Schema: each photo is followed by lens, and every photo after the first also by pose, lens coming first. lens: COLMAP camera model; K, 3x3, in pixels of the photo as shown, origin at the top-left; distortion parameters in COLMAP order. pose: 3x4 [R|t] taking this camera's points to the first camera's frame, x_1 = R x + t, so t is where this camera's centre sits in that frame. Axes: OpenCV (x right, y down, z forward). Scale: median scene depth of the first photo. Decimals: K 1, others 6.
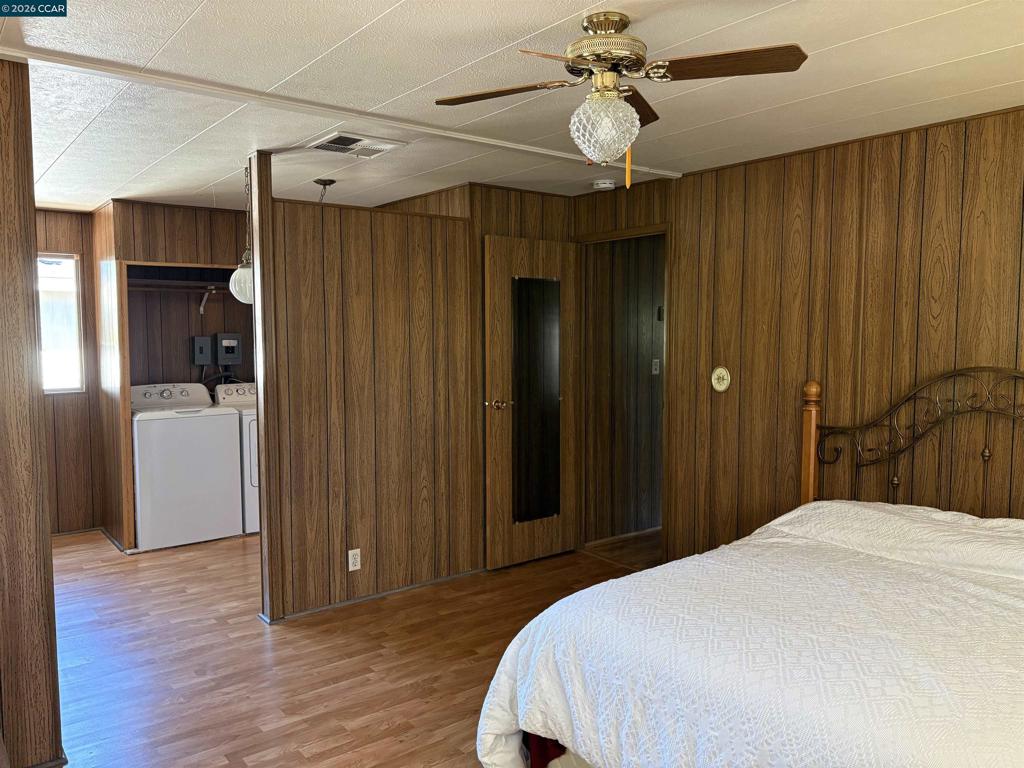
lens RADIAL K [[773.6, 0, 512.0], [0, 773.6, 384.0], [0, 0, 1]] dist [0.038947, -0.035177]
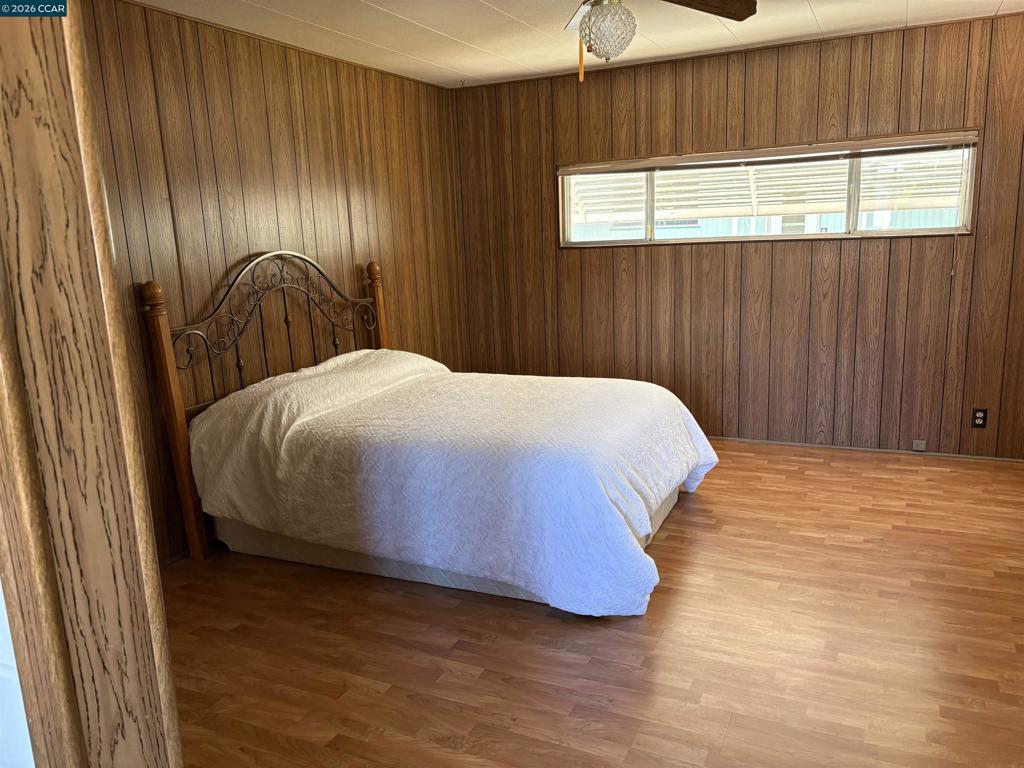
lens RADIAL K [[773.6, 0, 512.0], [0, 773.6, 384.0], [0, 0, 1]] dist [0.038947, -0.035177]
pose [[-0.439505, -0.156489, 0.884504, -0.203810], [0.103575, 0.969310, 0.222959, -0.015845], [-0.892249, 0.189604, -0.409808, 0.361409]]
